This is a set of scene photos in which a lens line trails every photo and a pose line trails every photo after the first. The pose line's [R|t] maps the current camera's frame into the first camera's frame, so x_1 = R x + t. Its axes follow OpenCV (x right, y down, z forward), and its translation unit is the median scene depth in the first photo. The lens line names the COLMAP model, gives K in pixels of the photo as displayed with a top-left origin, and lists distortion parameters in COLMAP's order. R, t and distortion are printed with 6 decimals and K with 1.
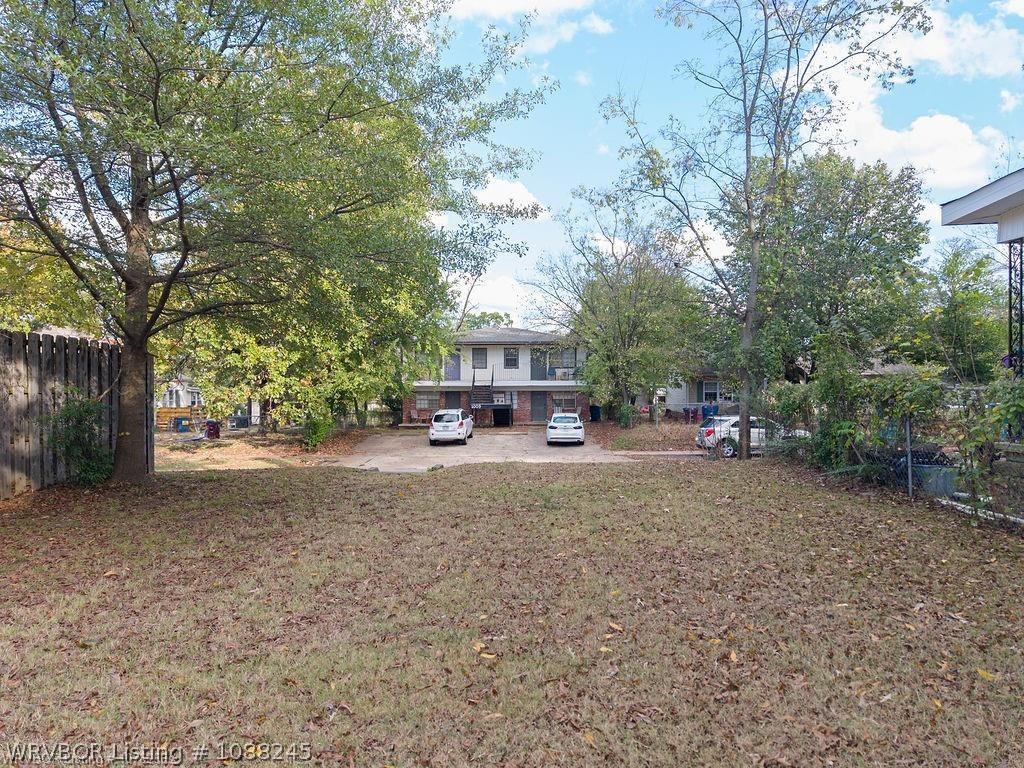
lens RADIAL K [[681.9, 0, 512.0], [0, 681.9, 384.0], [0, 0, 1]] dist [0.002333, -0.007066]
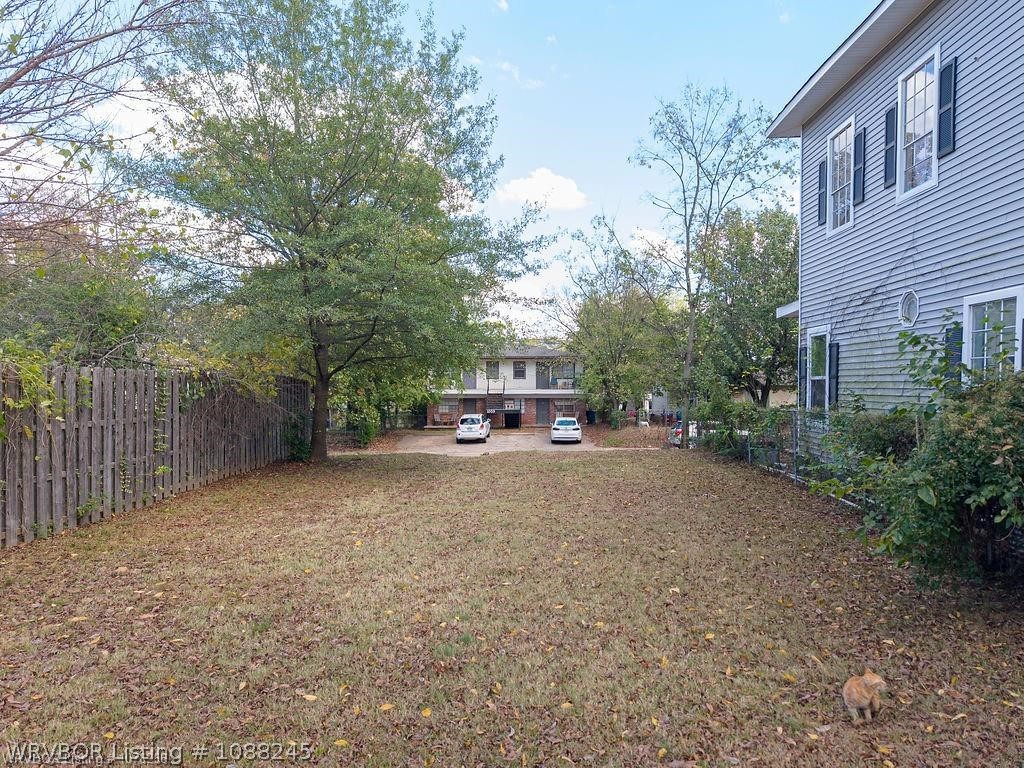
lens RADIAL K [[681.9, 0, 512.0], [0, 681.9, 384.0], [0, 0, 1]] dist [0.002333, -0.007066]
pose [[0.999994, 0.001476, 0.003278, -0.020712], [-0.001466, 0.999994, -0.003114, -0.012020], [-0.003283, 0.003109, 0.999990, -0.204793]]
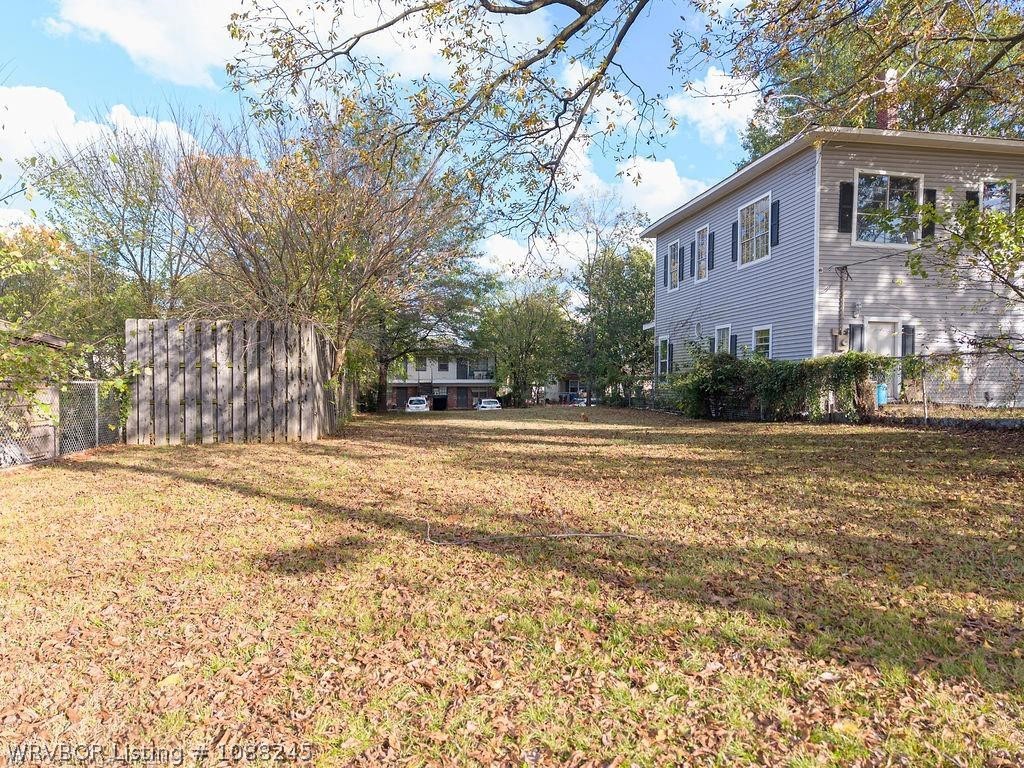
lens RADIAL K [[681.9, 0, 512.0], [0, 681.9, 384.0], [0, 0, 1]] dist [0.002333, -0.007066]
pose [[0.980582, 0.002369, 0.196093, -0.165724], [-0.001576, 0.999990, -0.004200, 0.012225], [-0.196101, 0.003810, 0.980576, -0.541243]]
